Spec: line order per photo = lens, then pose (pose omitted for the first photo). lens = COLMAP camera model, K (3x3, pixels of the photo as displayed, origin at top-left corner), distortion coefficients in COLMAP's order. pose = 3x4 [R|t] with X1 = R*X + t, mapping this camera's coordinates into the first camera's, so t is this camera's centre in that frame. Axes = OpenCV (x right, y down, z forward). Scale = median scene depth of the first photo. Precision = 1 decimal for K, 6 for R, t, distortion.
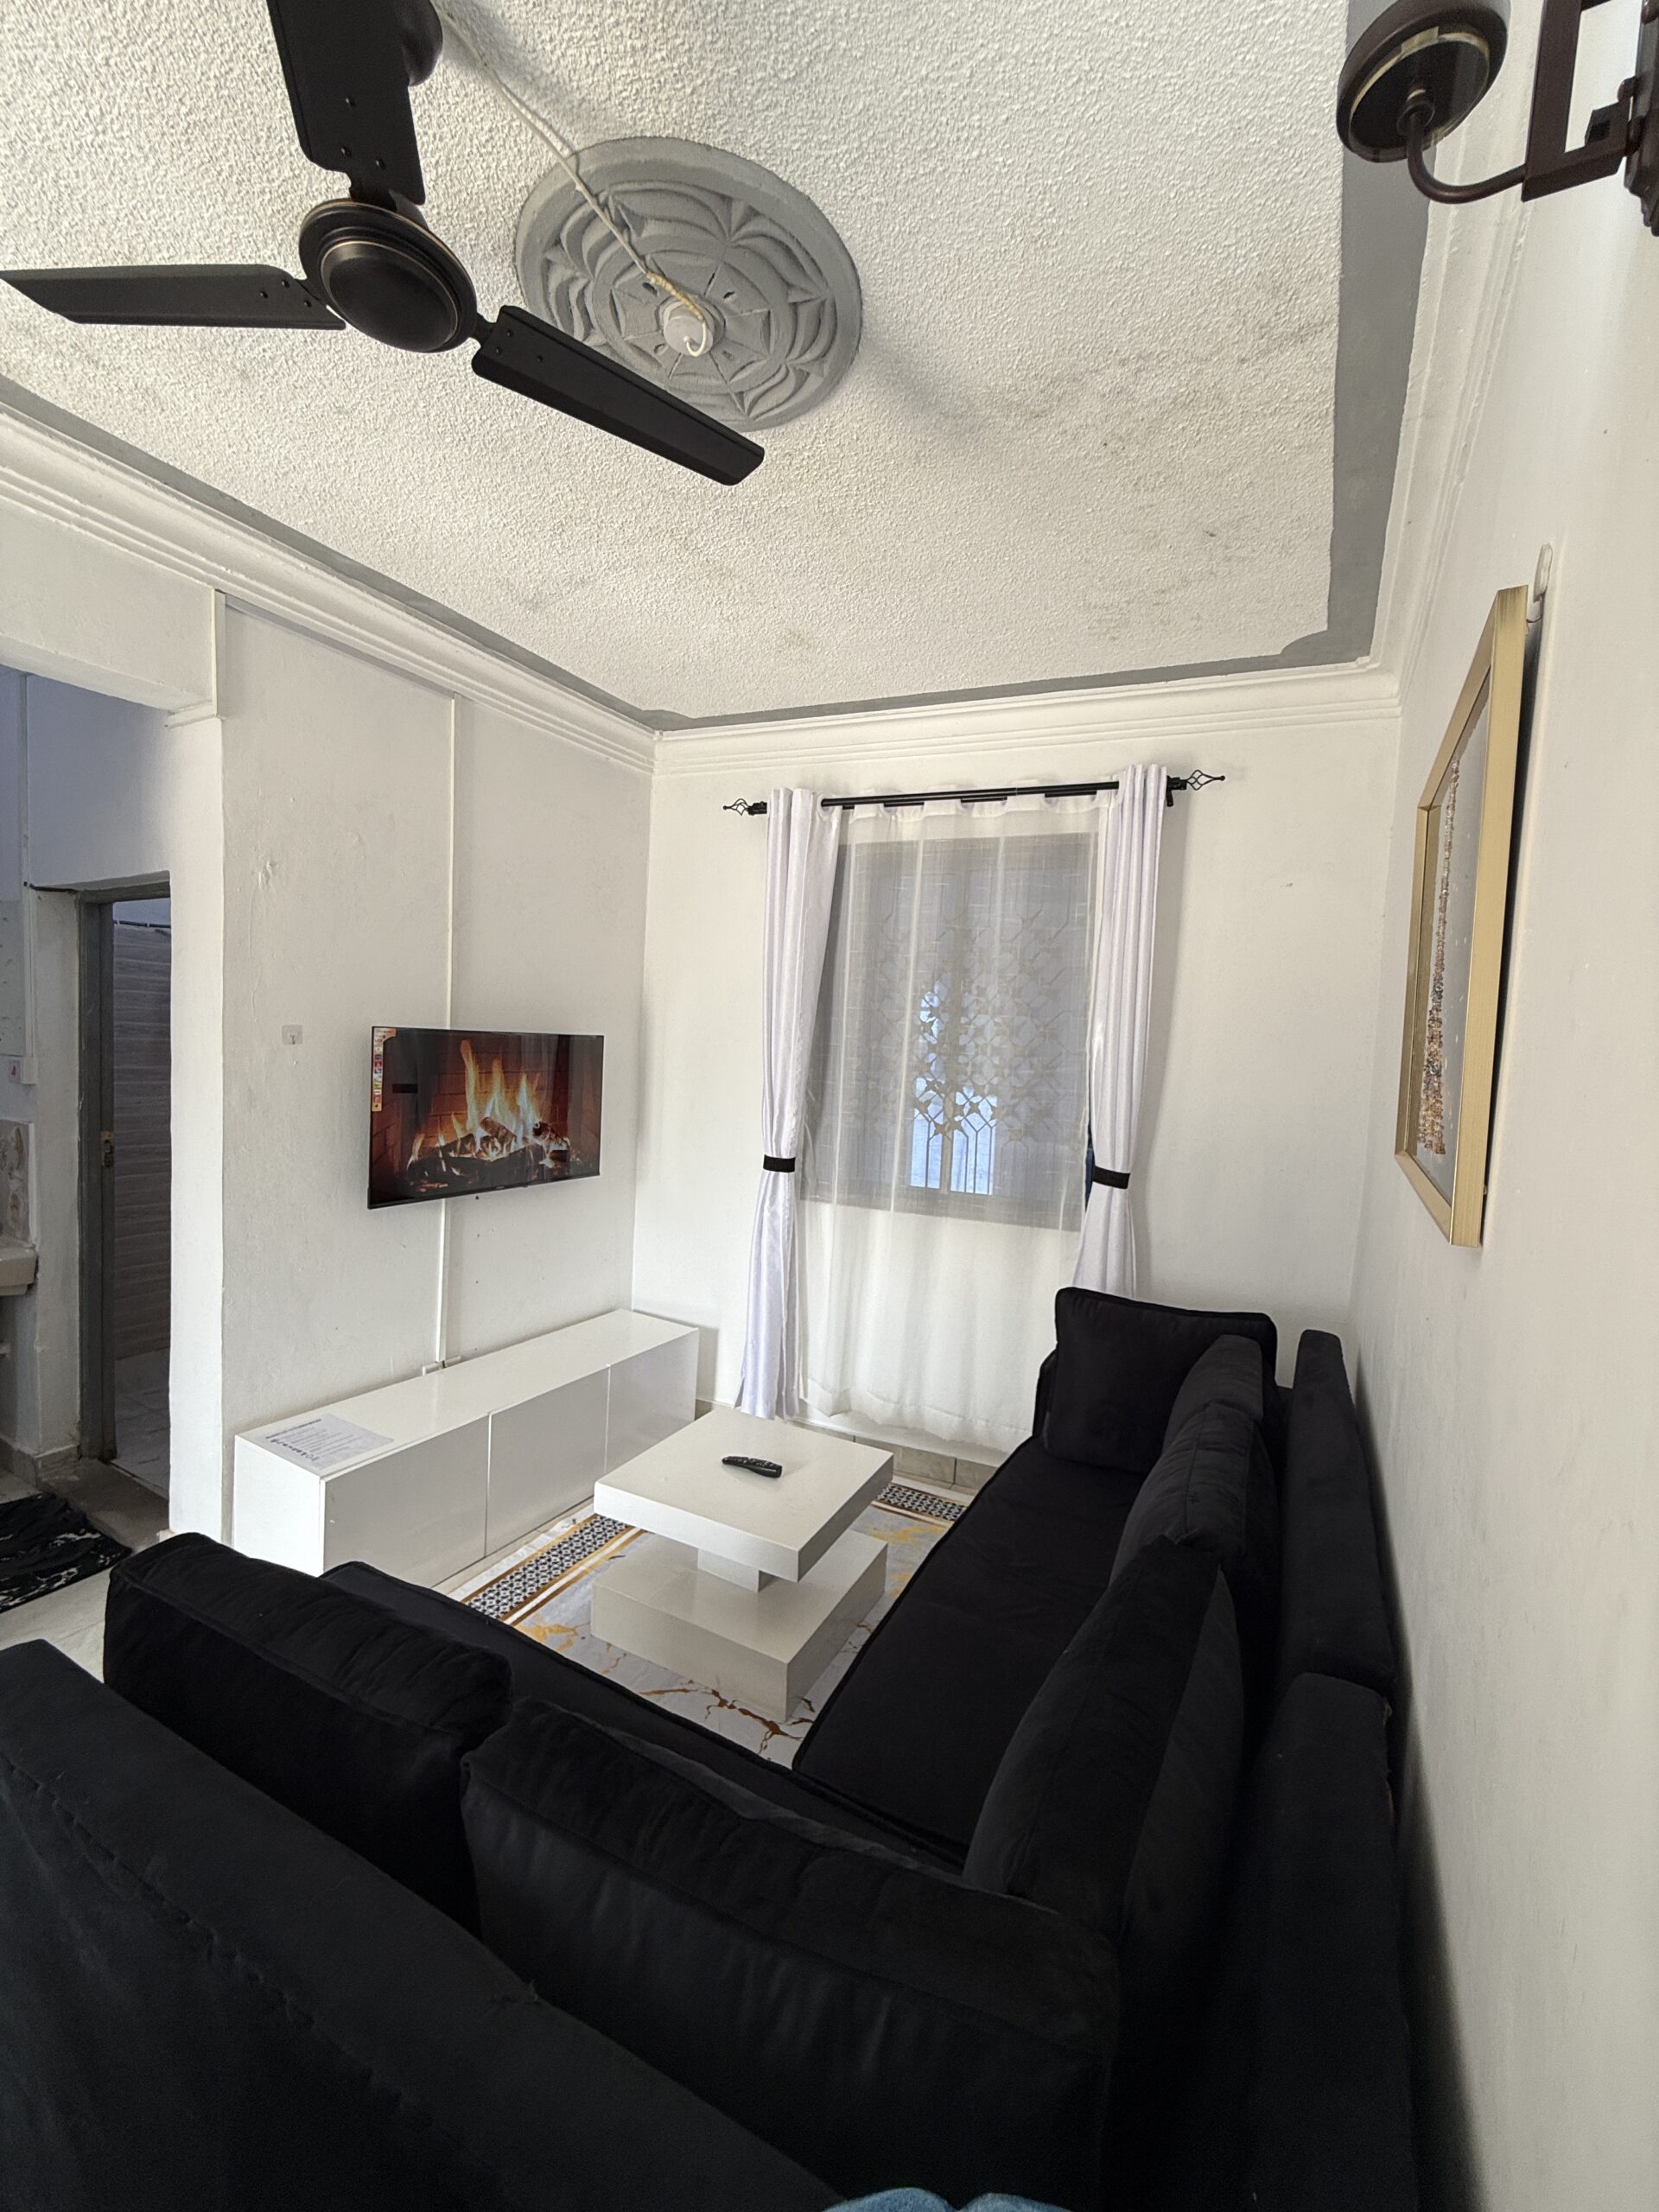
lens RADIAL K [[886.4, 0, 833.0], [0, 886.4, 1098.2], [0, 0, 1]] dist [-0.000980, 0.000308]
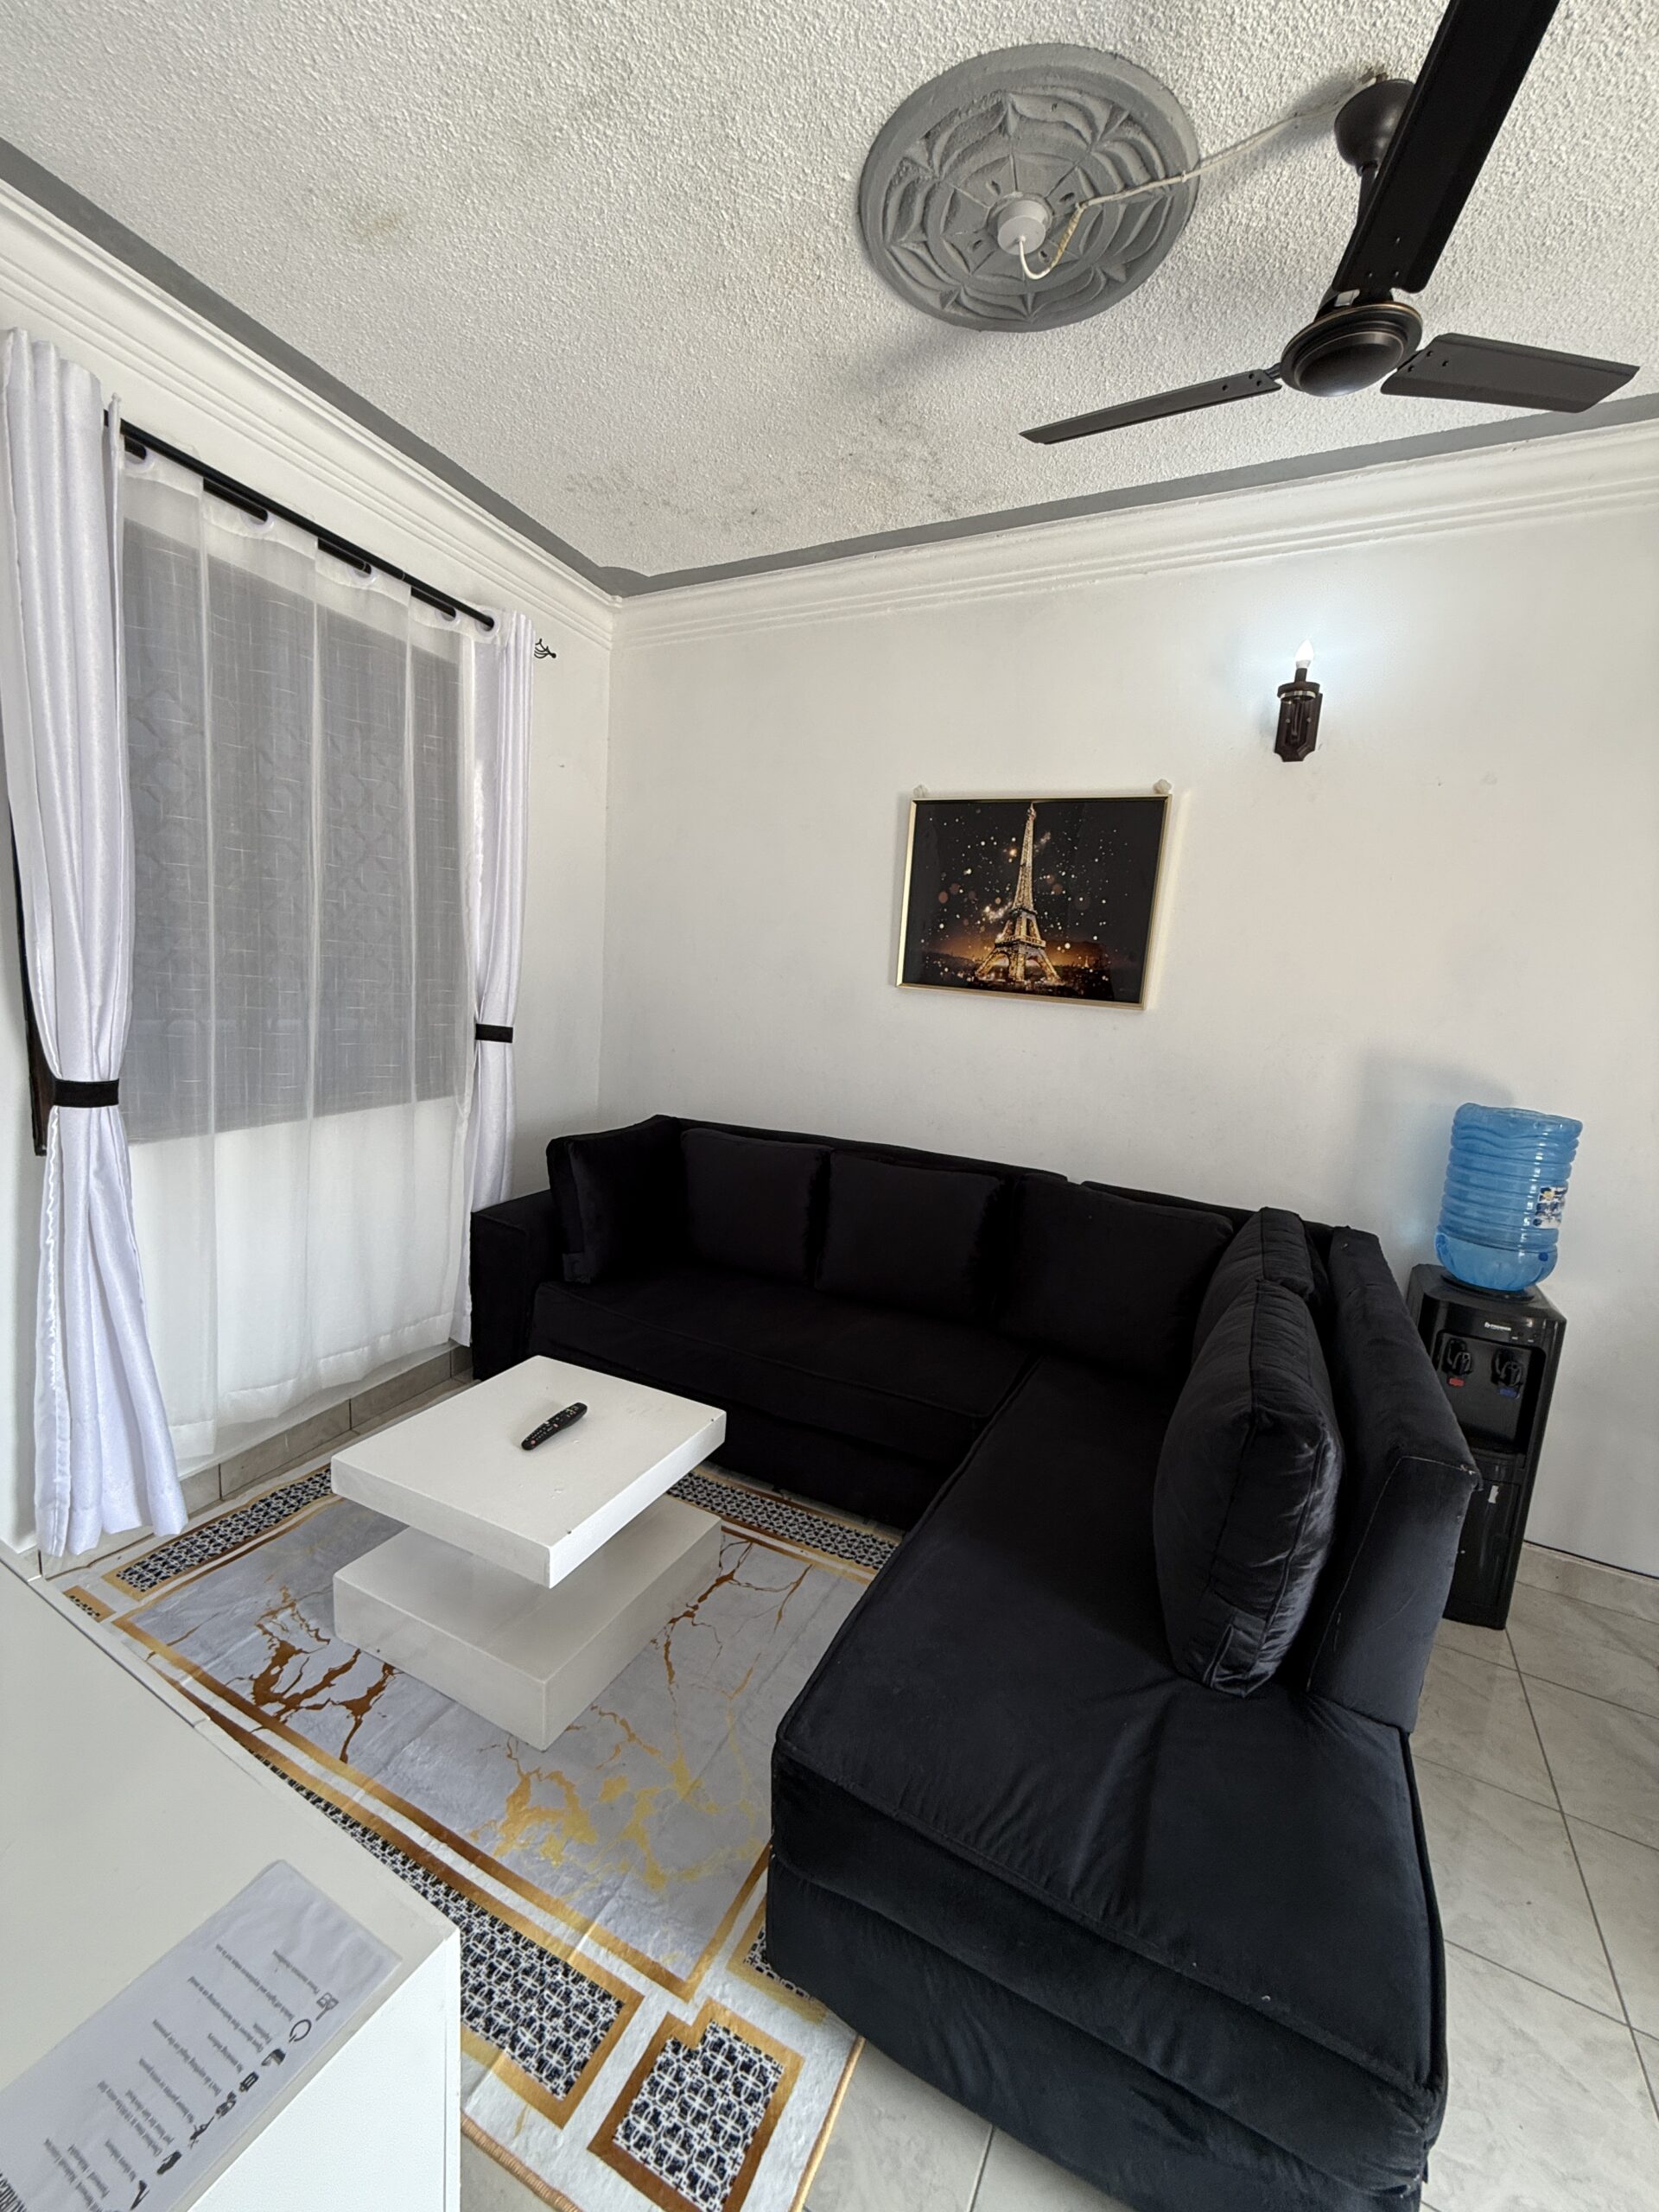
lens RADIAL K [[886.4, 0, 833.0], [0, 886.4, 1098.2], [0, 0, 1]] dist [-0.000980, 0.000308]
pose [[-0.006692, -0.195867, 0.980608, -0.705054], [-0.006480, 0.980617, 0.195825, -0.039907], [-0.999957, -0.005044, -0.007831, 0.629567]]
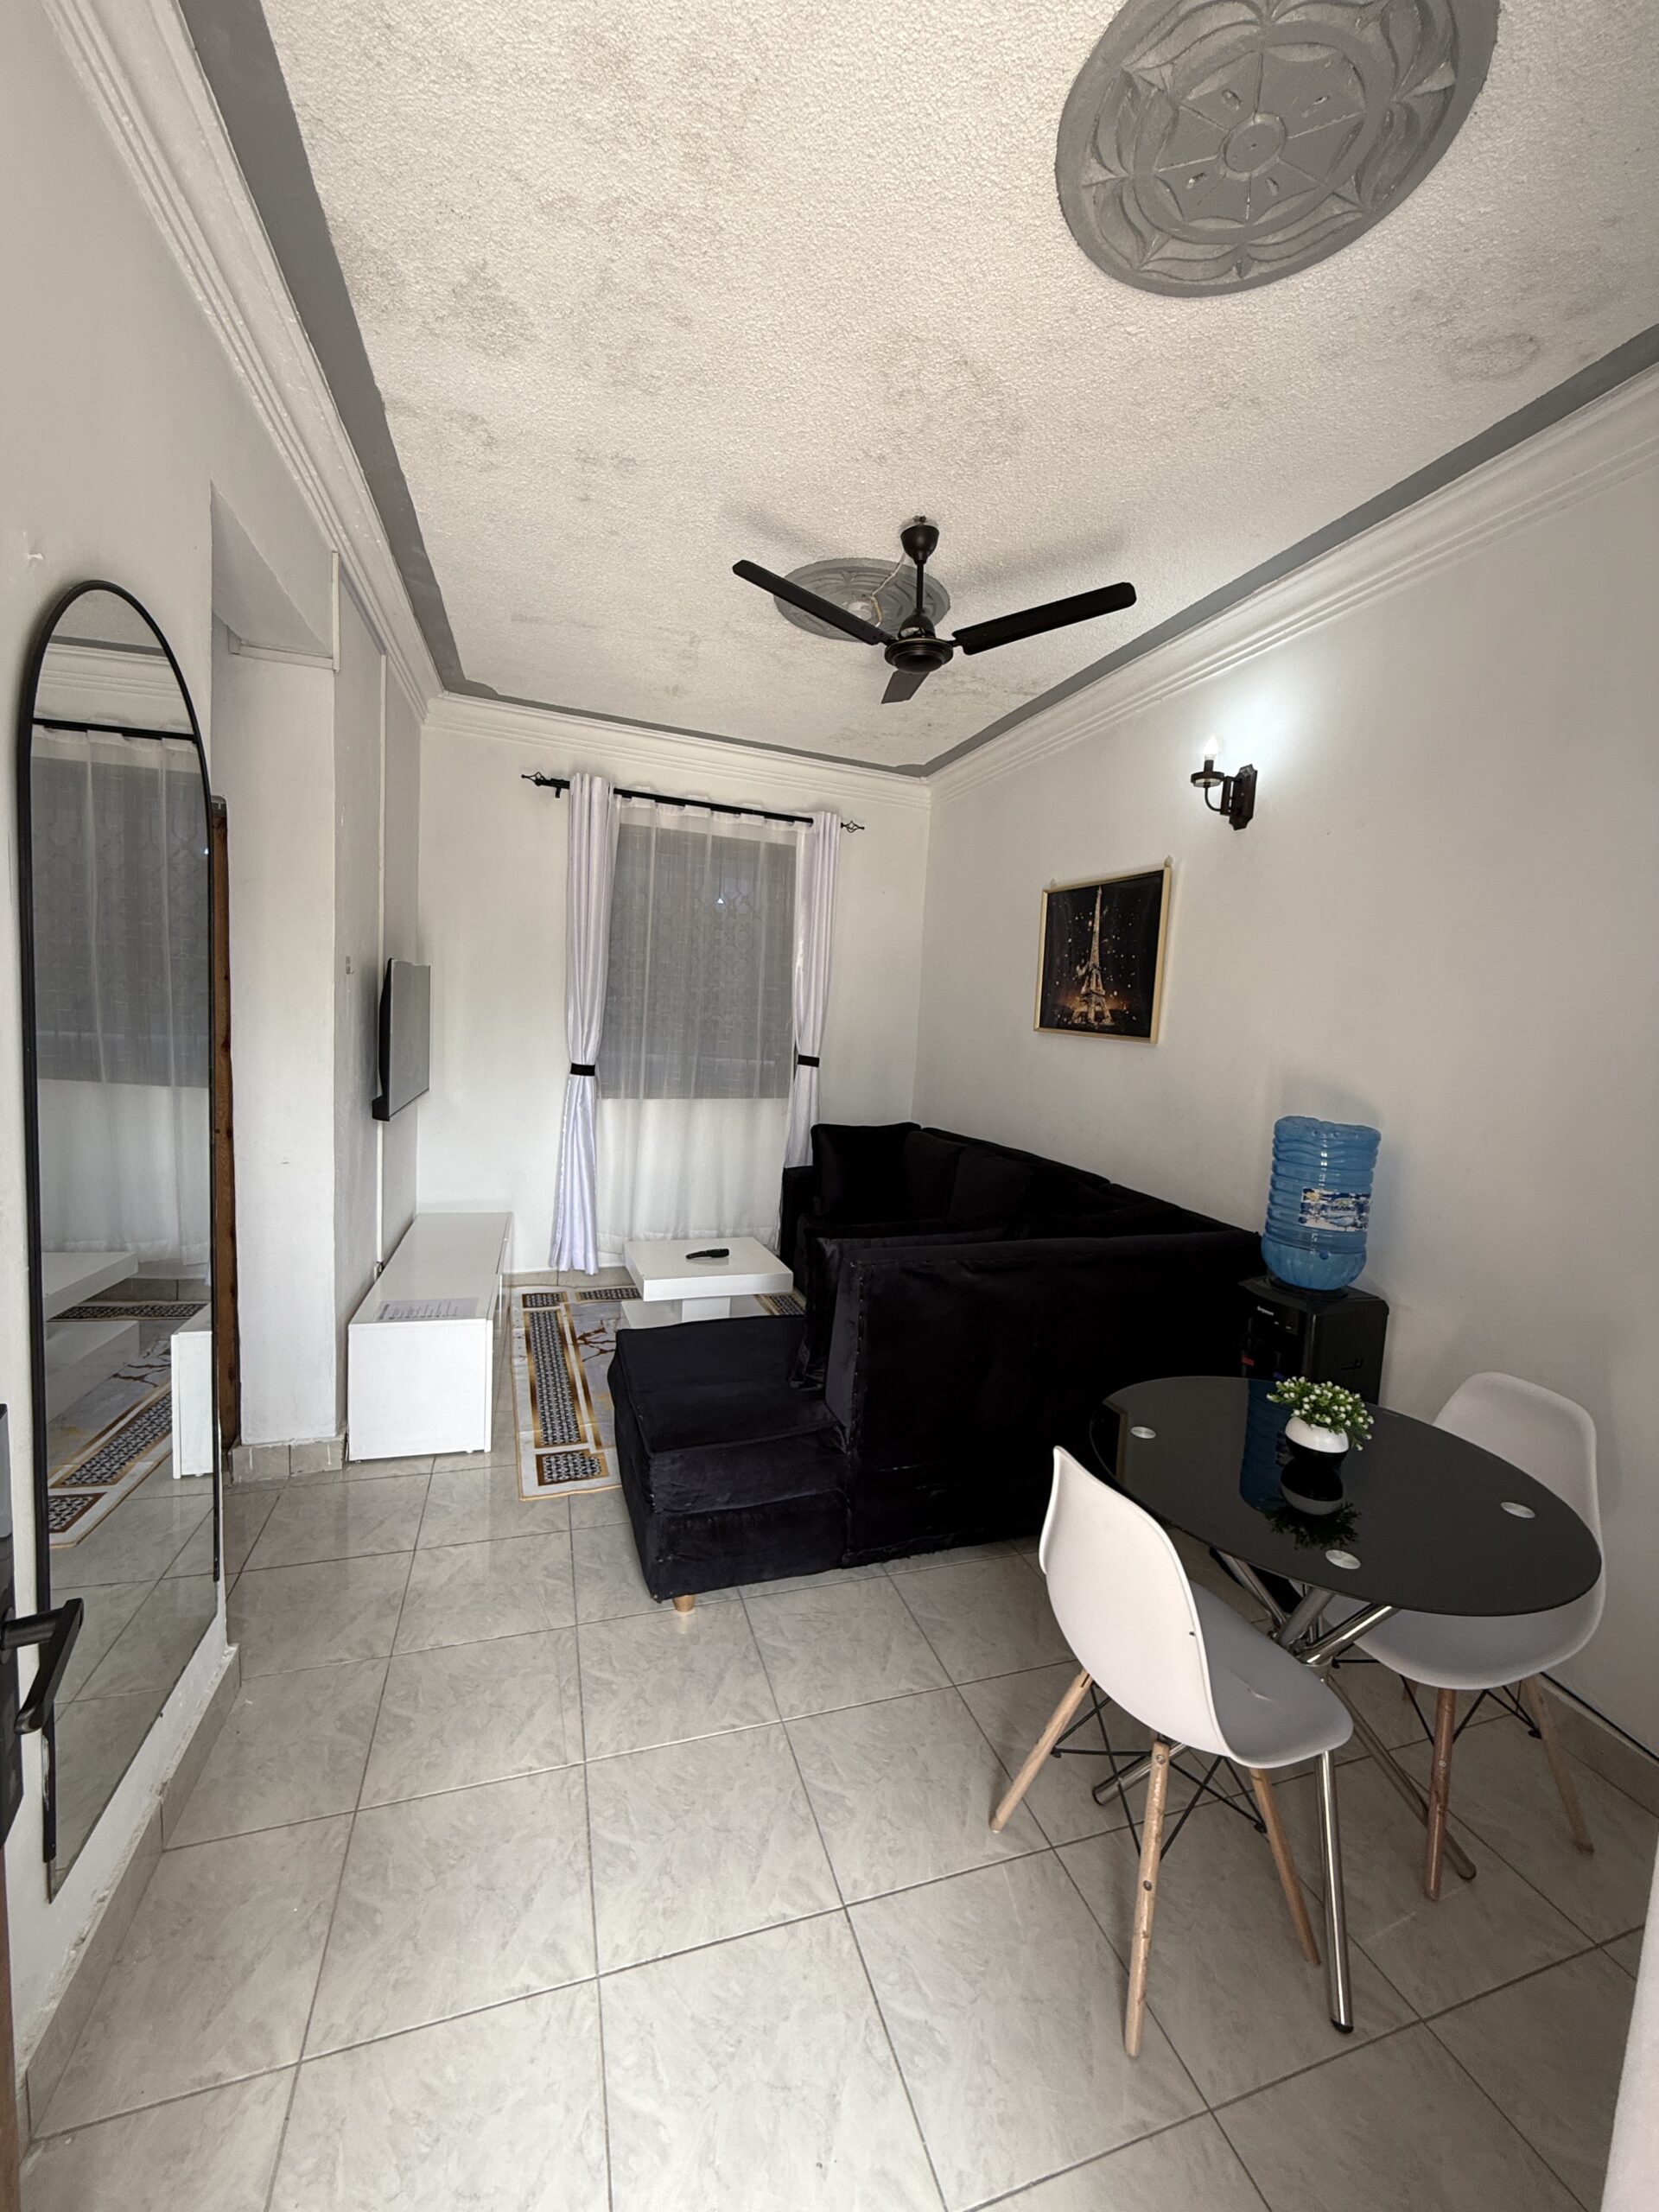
lens RADIAL K [[886.4, 0, 833.0], [0, 886.4, 1098.2], [0, 0, 1]] dist [-0.000980, 0.000308]
pose [[0.681837, -0.087147, 0.726295, -0.874009], [0.025279, 0.995092, 0.095668, 0.001018], [-0.731067, -0.046870, 0.680693, -0.166539]]
